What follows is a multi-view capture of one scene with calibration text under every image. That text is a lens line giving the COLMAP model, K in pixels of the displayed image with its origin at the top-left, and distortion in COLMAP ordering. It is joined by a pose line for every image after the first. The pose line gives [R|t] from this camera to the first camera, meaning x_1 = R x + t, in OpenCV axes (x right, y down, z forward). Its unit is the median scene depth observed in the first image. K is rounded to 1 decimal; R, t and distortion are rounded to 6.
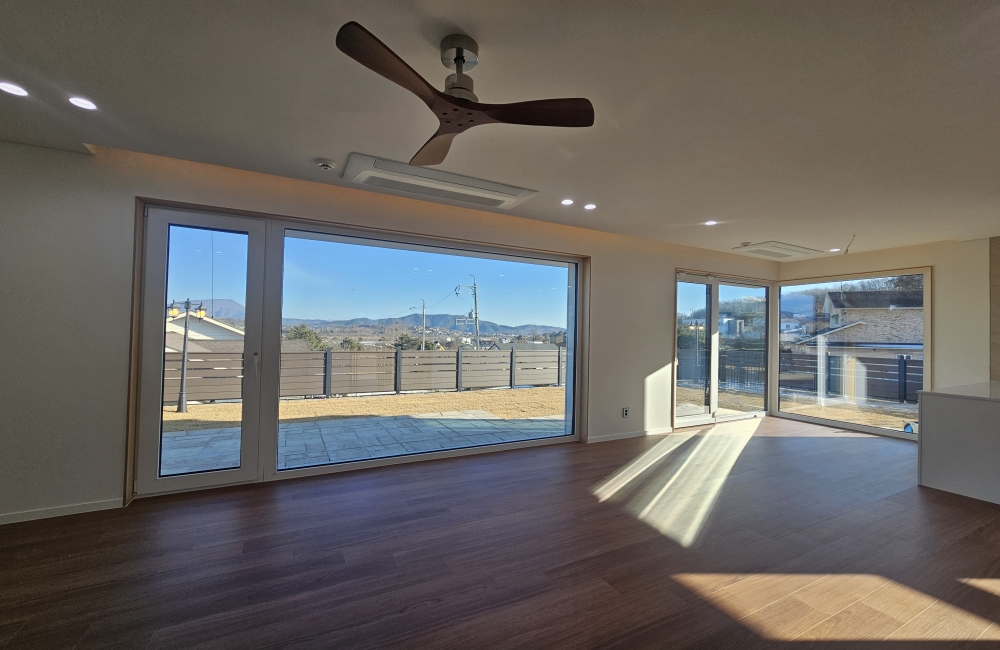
lens RADIAL K [[409.7, 0, 500.0], [0, 409.7, 330.5], [0, 0, 1]] dist [0.000136, 0.000096]
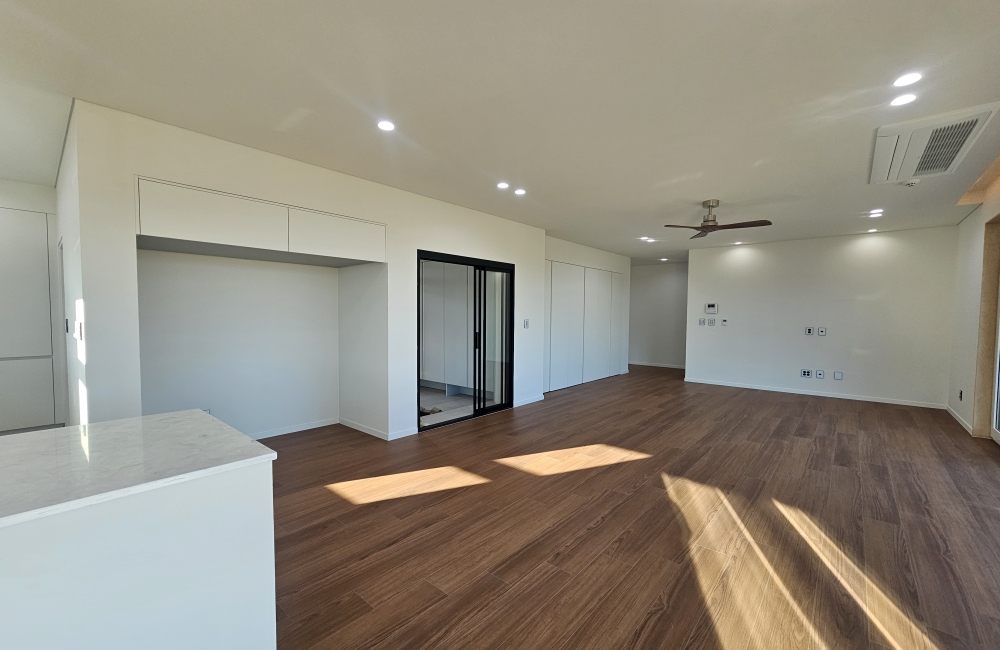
lens RADIAL K [[409.7, 0, 500.0], [0, 409.7, 330.5], [0, 0, 1]] dist [0.000136, 0.000096]
pose [[-0.928351, -0.013247, -0.371468, 1.361968], [-0.025380, 0.999291, 0.027792, 0.052788], [0.370837, 0.035229, -0.928030, 1.919887]]
